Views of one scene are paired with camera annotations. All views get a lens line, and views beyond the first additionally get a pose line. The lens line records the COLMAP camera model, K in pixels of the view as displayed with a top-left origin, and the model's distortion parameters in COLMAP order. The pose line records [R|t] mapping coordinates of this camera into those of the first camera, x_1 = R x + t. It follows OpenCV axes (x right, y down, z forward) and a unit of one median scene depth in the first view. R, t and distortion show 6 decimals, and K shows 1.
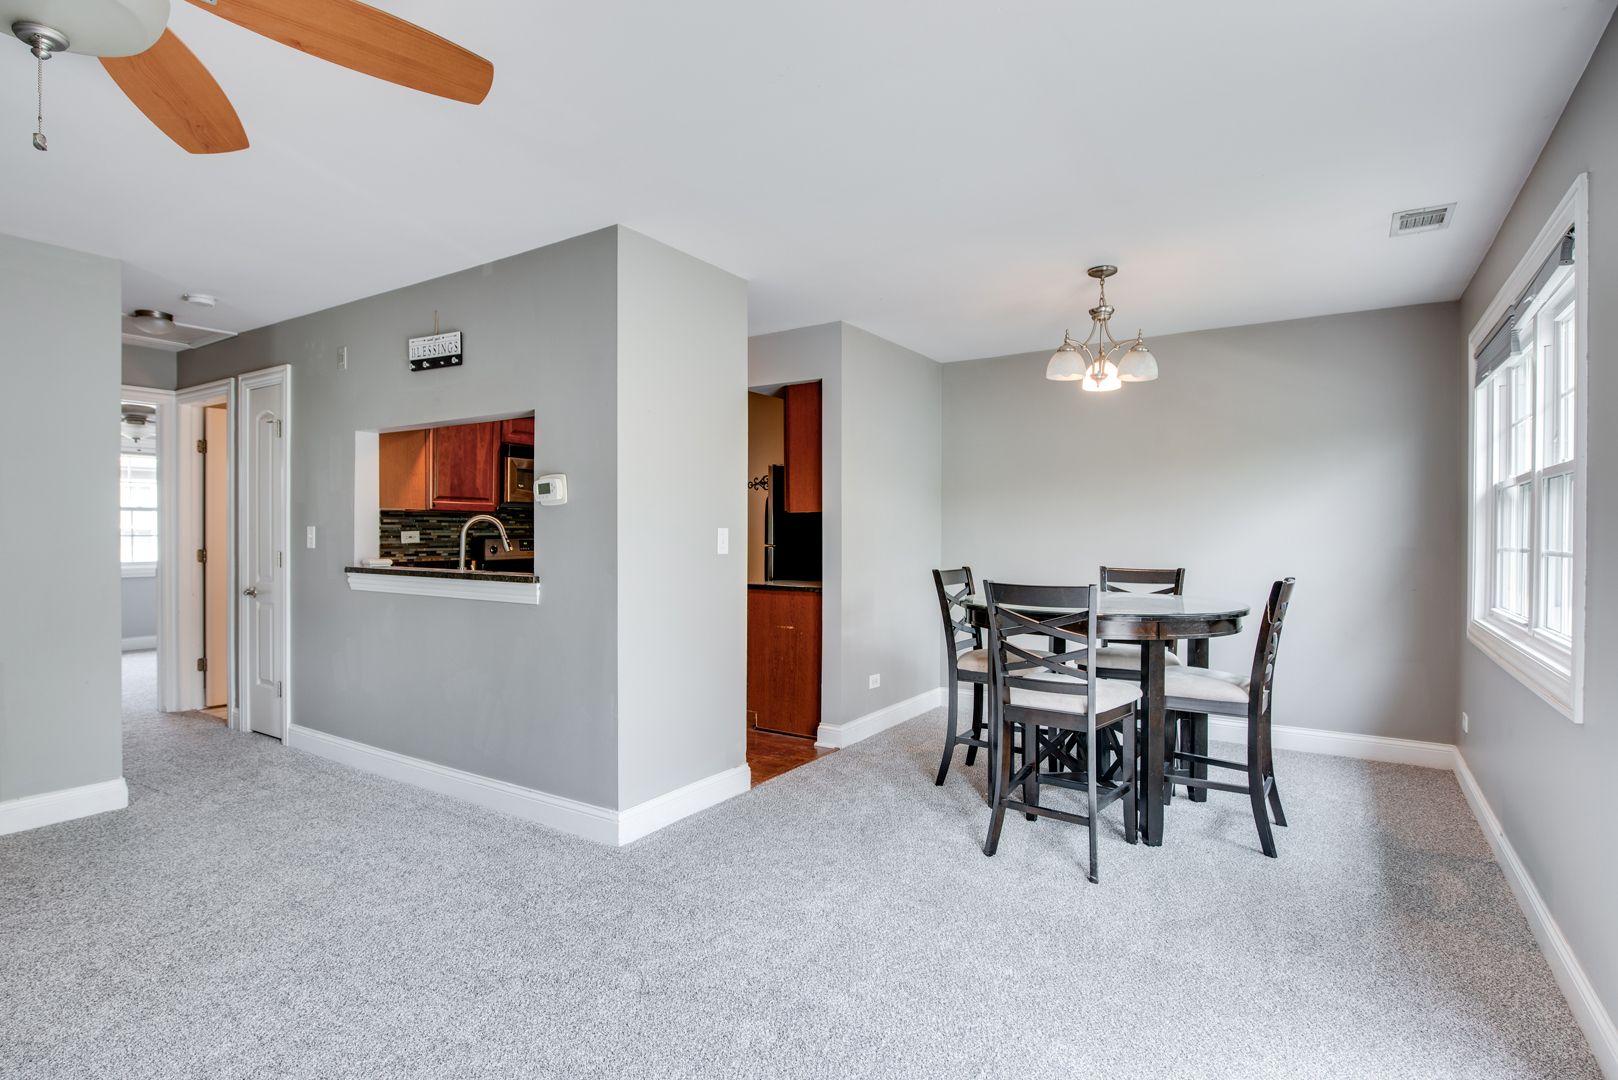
lens RADIAL K [[816.3, 0, 808.4], [0, 816.3, 541.2], [0, 0, 1]] dist [-0.008535, -0.002413]
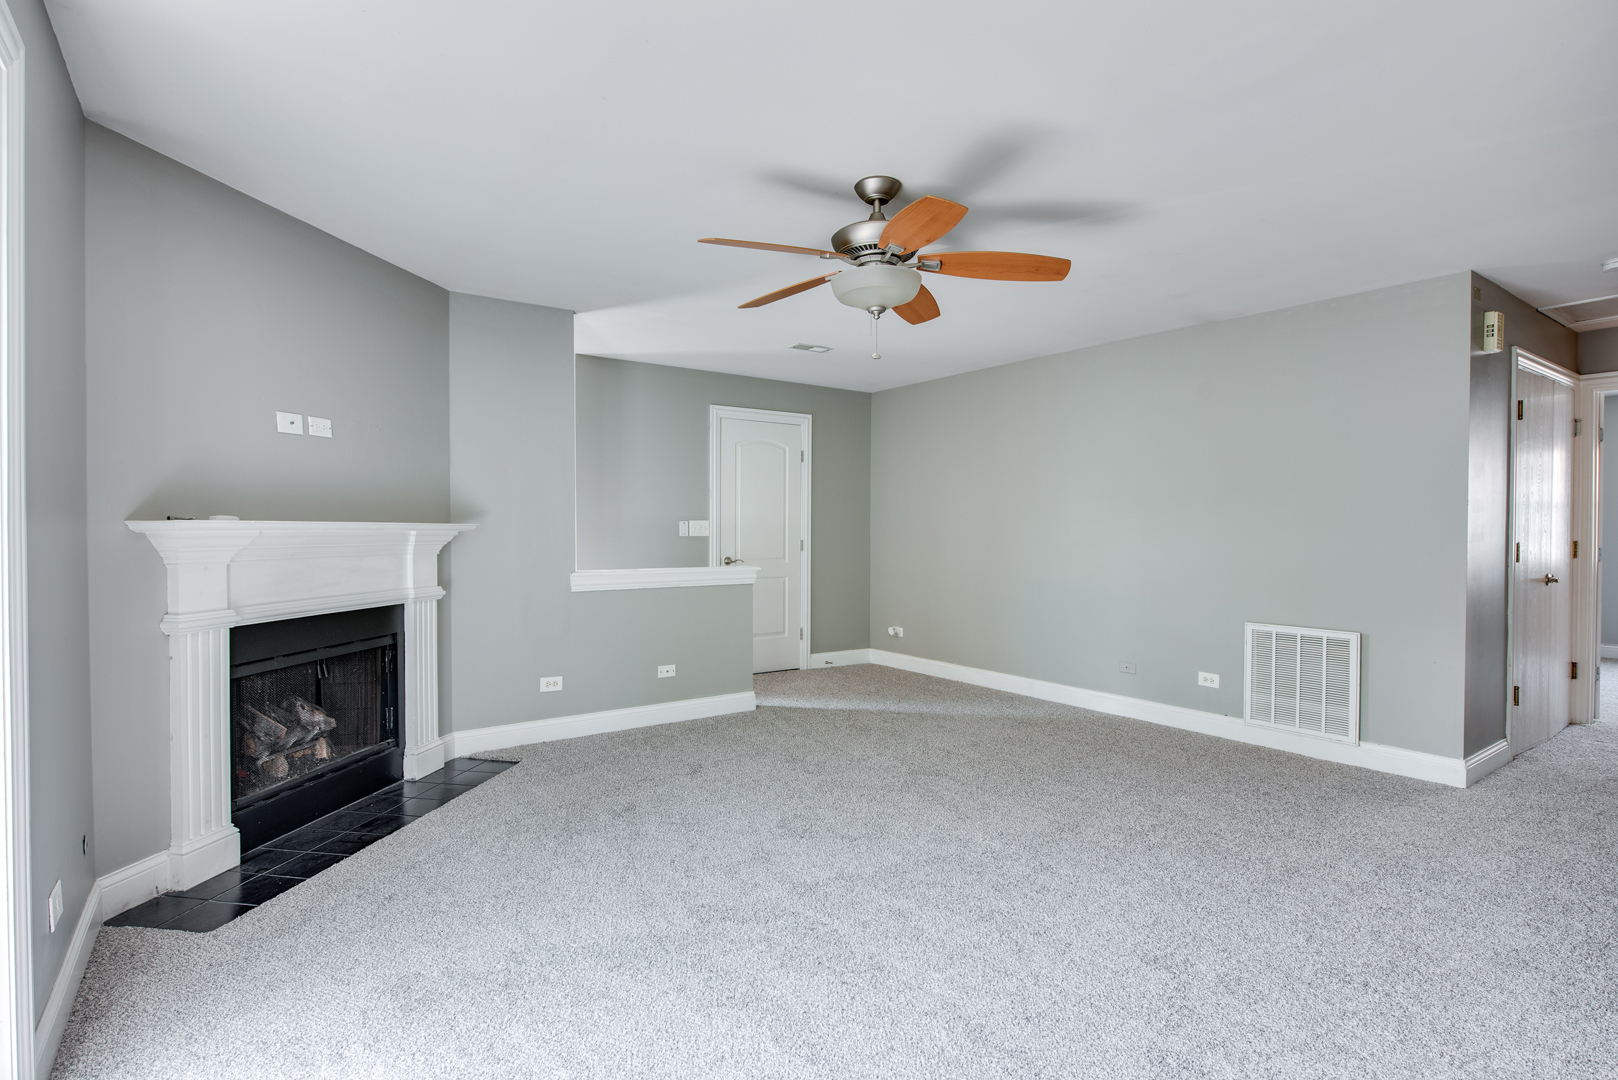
lens RADIAL K [[816.3, 0, 807.7], [0, 816.3, 535.4], [0, 0, 1]] dist [-0.008535, -0.002413]
pose [[-0.354482, 0.007745, -0.935031, 0.428959], [-0.011193, 0.999859, 0.012525, -0.003360], [0.934996, 0.014906, -0.354346, 0.551830]]
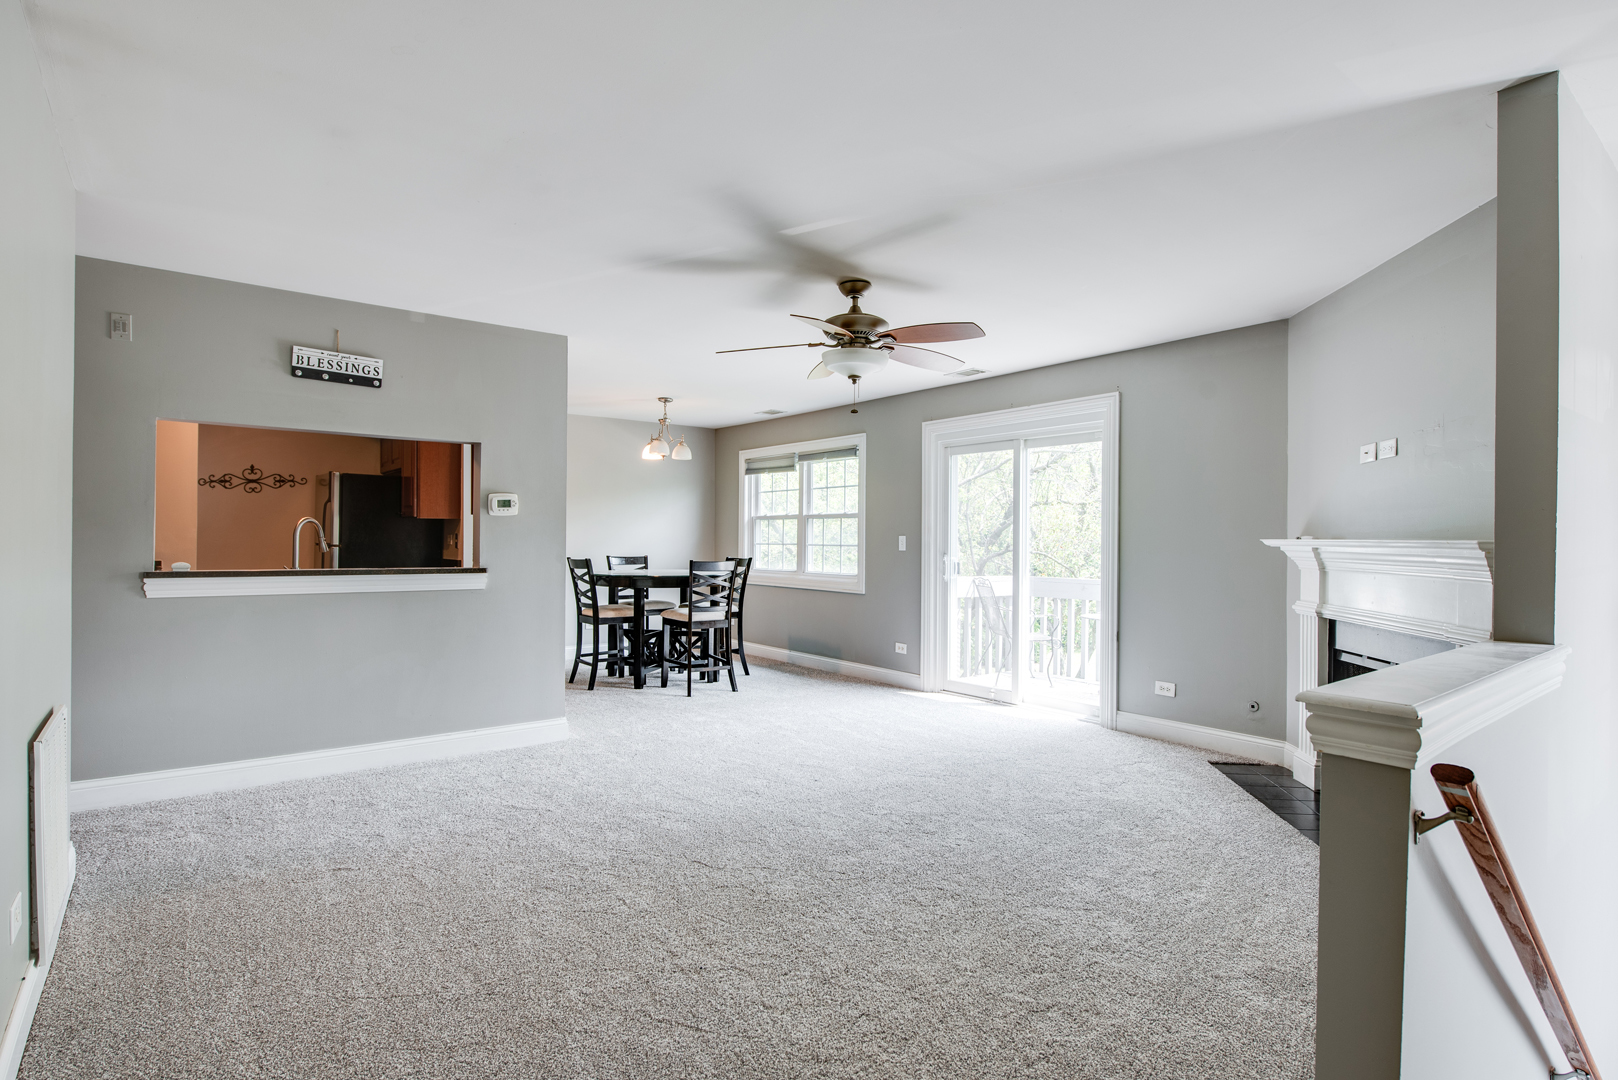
lens RADIAL K [[816.3, 0, 821.4], [0, 816.3, 536.7], [0, 0, 1]] dist [-0.008535, -0.002413]
pose [[0.313982, 0.003507, 0.949423, -1.300641], [0.001008, 0.999991, -0.004027, -0.001853], [-0.949429, 0.002222, 0.313975, 0.051154]]
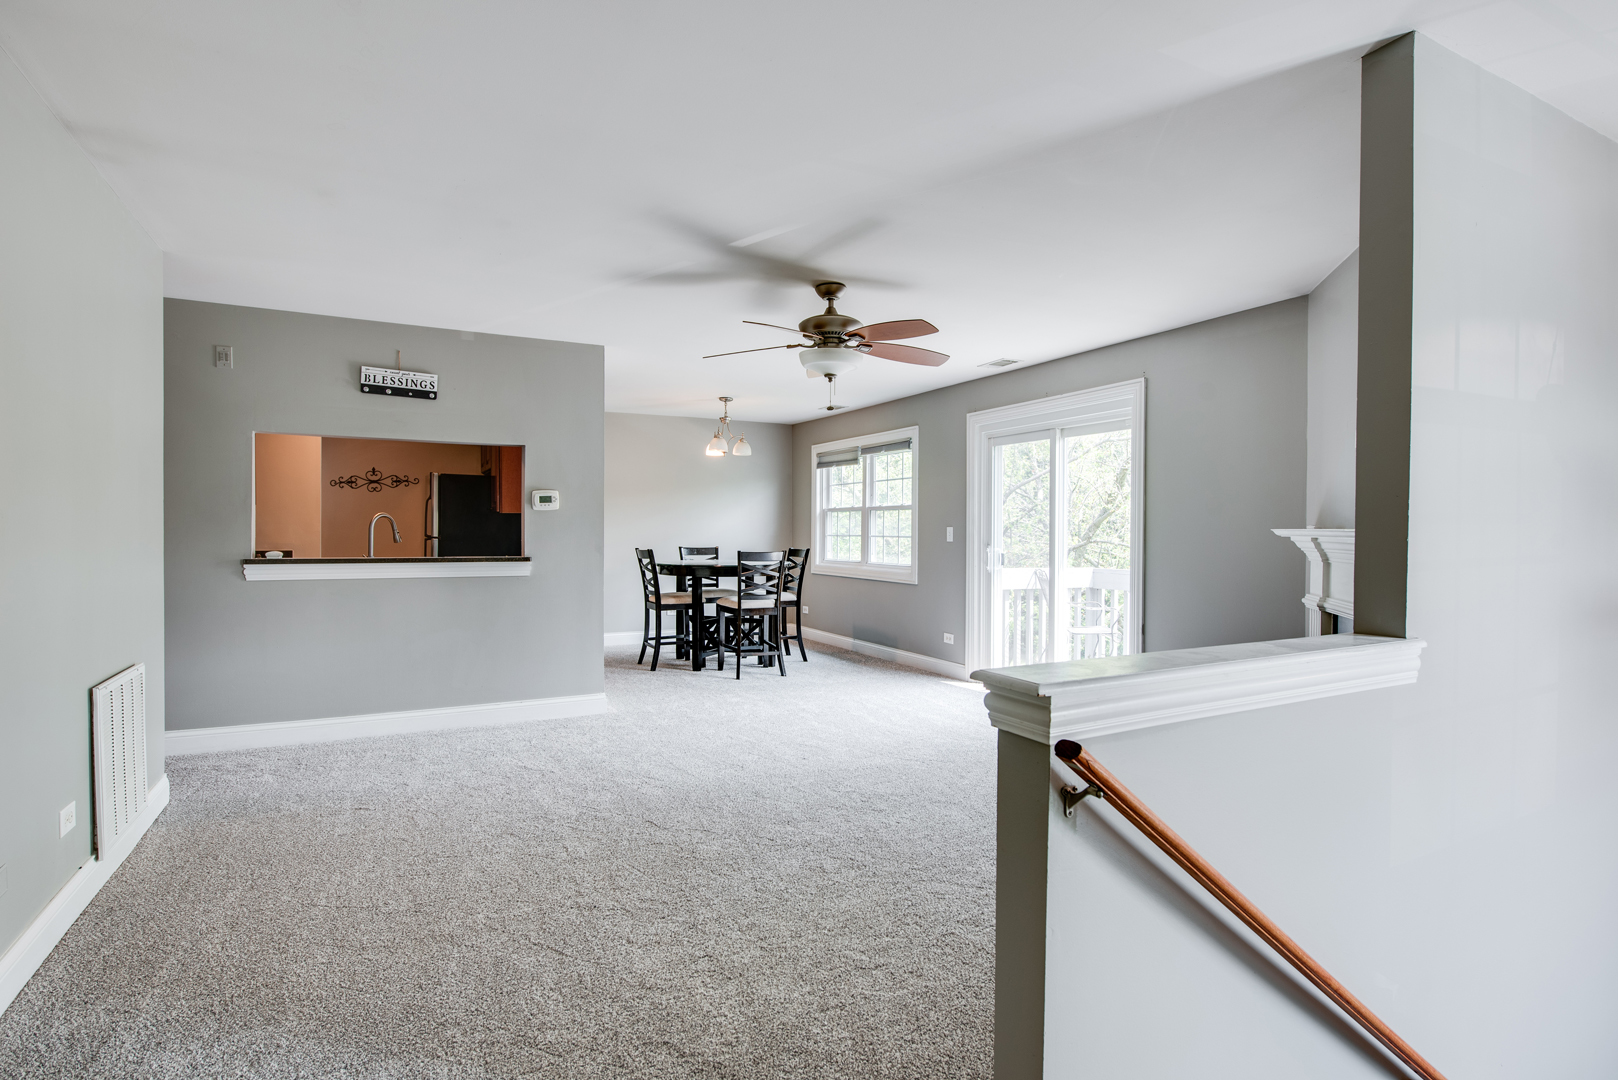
lens RADIAL K [[816.3, 0, 819.8], [0, 816.3, 536.6], [0, 0, 1]] dist [-0.008535, -0.002413]
pose [[0.481274, -0.006405, 0.876547, -1.263762], [0.003724, 0.999979, 0.005262, -0.000037], [-0.876562, 0.000731, 0.481288, -0.171930]]
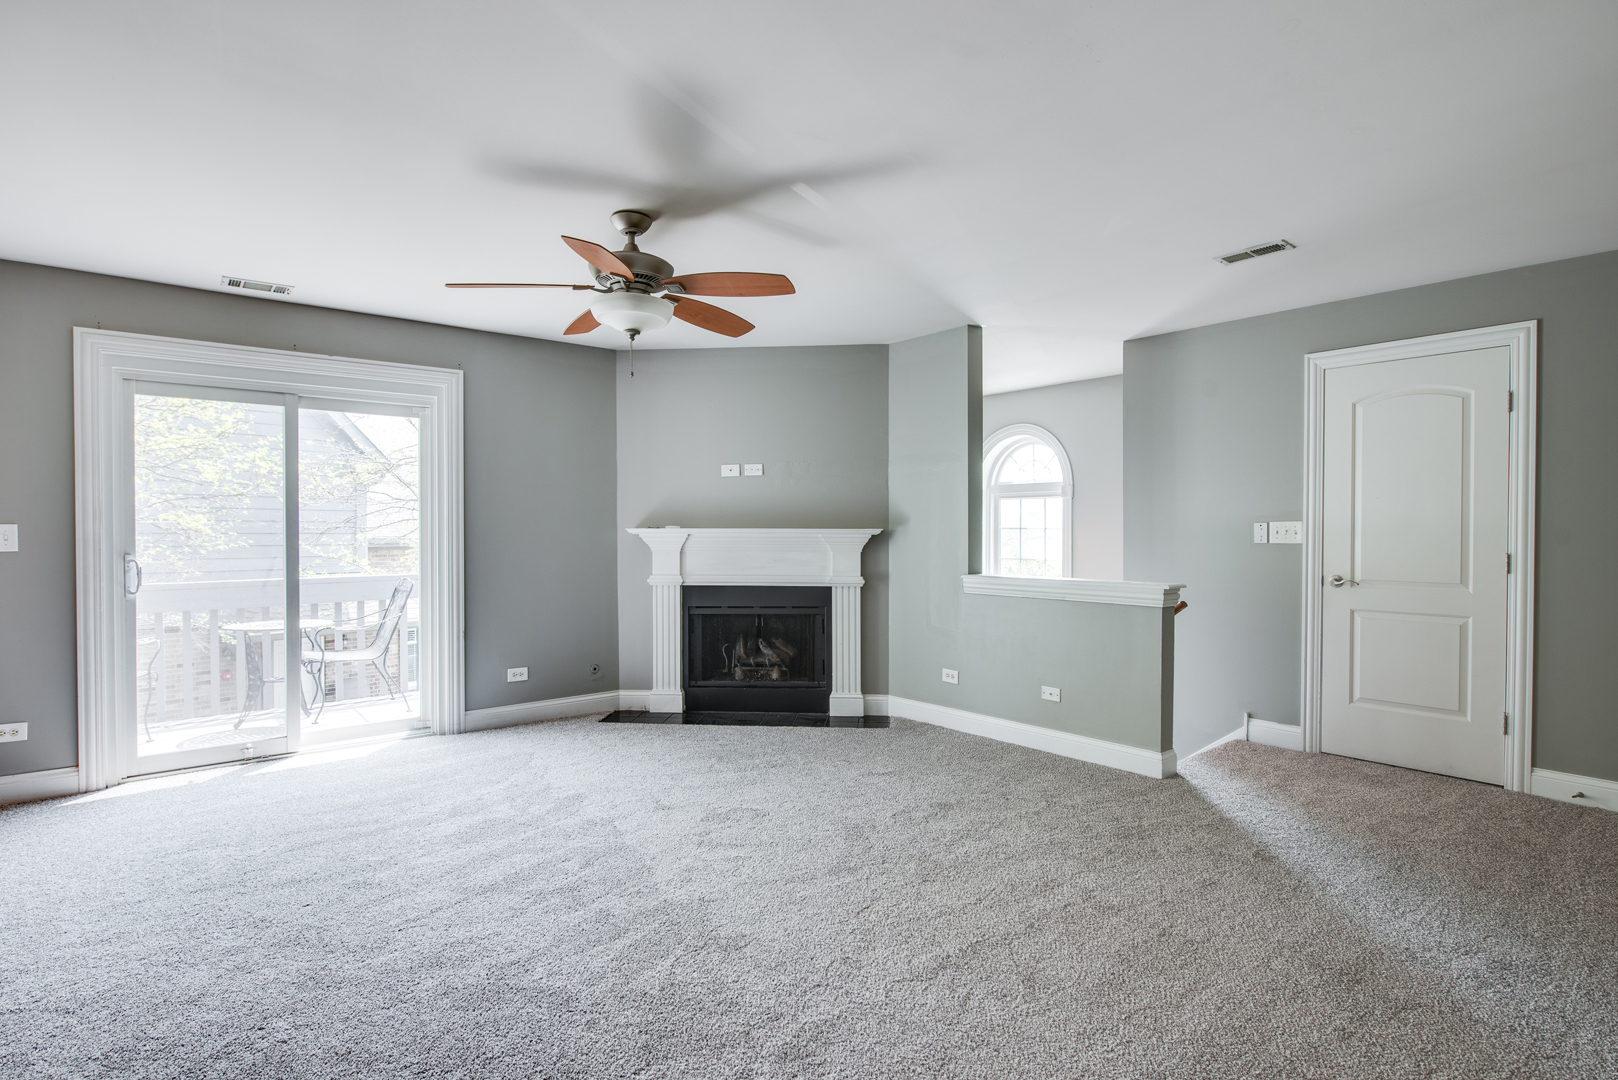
lens RADIAL K [[816.3, 0, 810.9], [0, 816.3, 536.3], [0, 0, 1]] dist [-0.008535, -0.002413]
pose [[-0.957957, -0.001490, 0.286909, -0.727922], [0.002946, 0.999883, 0.015028, -0.008509], [-0.286898, 0.015241, -0.957840, 1.088488]]
